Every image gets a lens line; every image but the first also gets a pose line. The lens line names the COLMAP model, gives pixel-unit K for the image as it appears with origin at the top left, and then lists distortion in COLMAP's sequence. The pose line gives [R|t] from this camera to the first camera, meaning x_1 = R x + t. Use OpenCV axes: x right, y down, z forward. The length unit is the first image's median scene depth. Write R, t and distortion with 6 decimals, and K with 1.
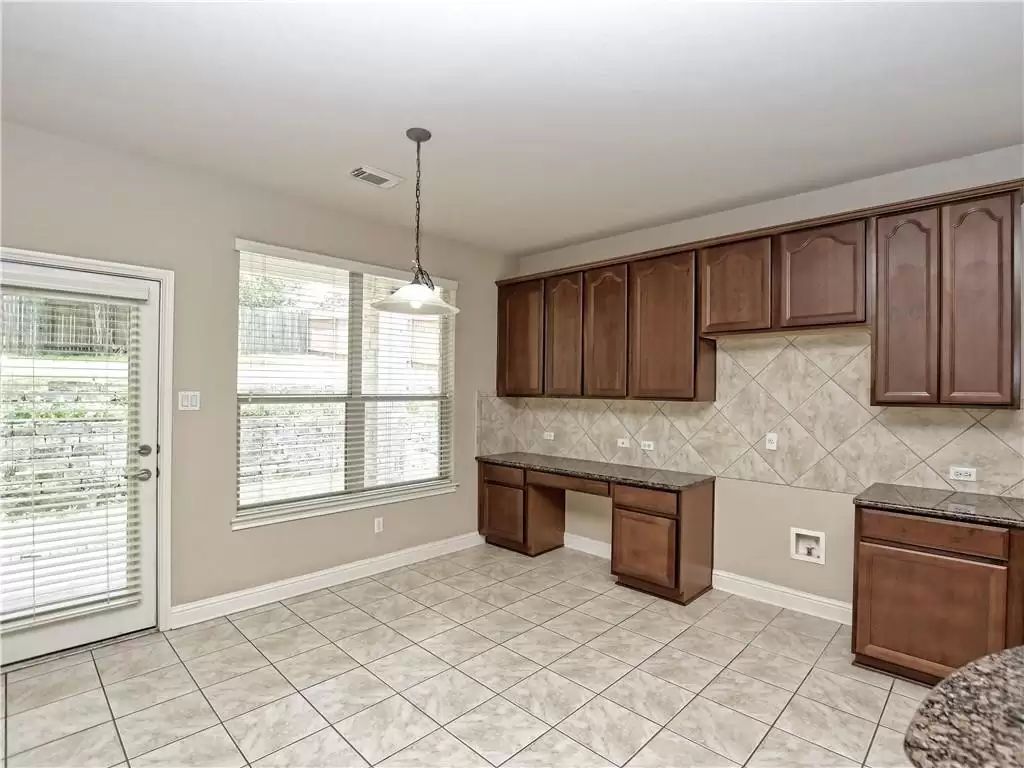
lens RADIAL K [[508.1, 0, 511.5], [0, 508.1, 390.0], [0, 0, 1]] dist [-0.027404, 0.000601]
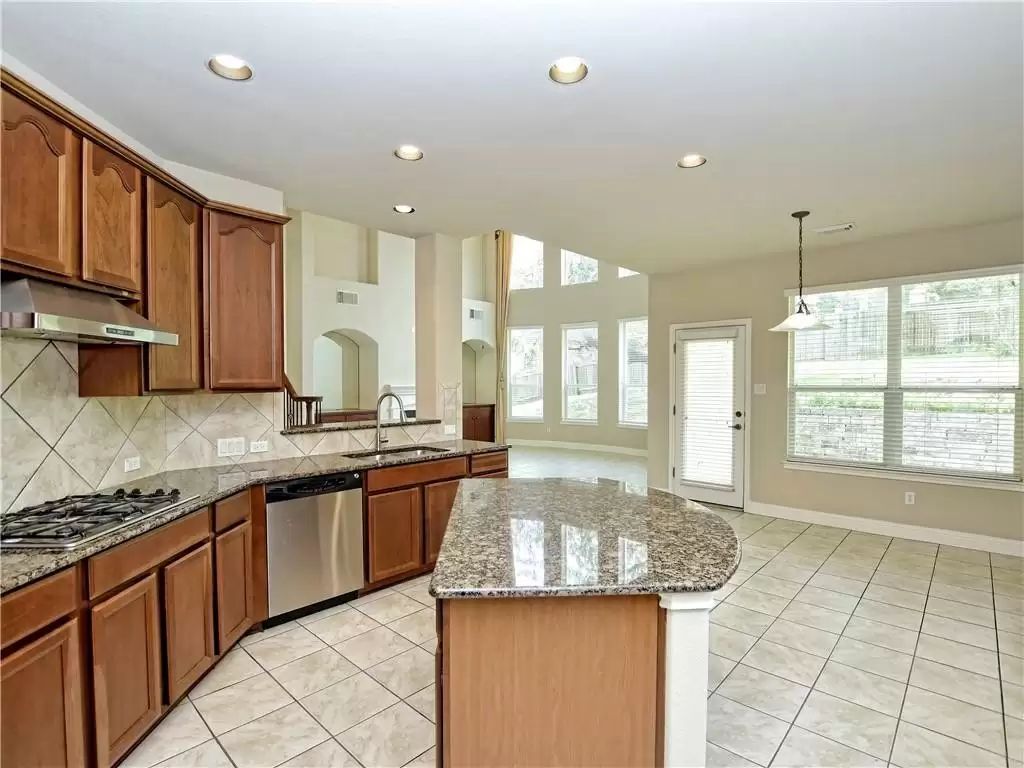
lens RADIAL K [[508.1, 0, 511.5], [0, 508.1, 390.0], [0, 0, 1]] dist [-0.027404, 0.000601]
pose [[0.031757, 0.008051, -0.999463, 1.066384], [0.002840, 0.999963, 0.008145, 0.008463], [0.999492, -0.003097, 0.031733, 0.062806]]
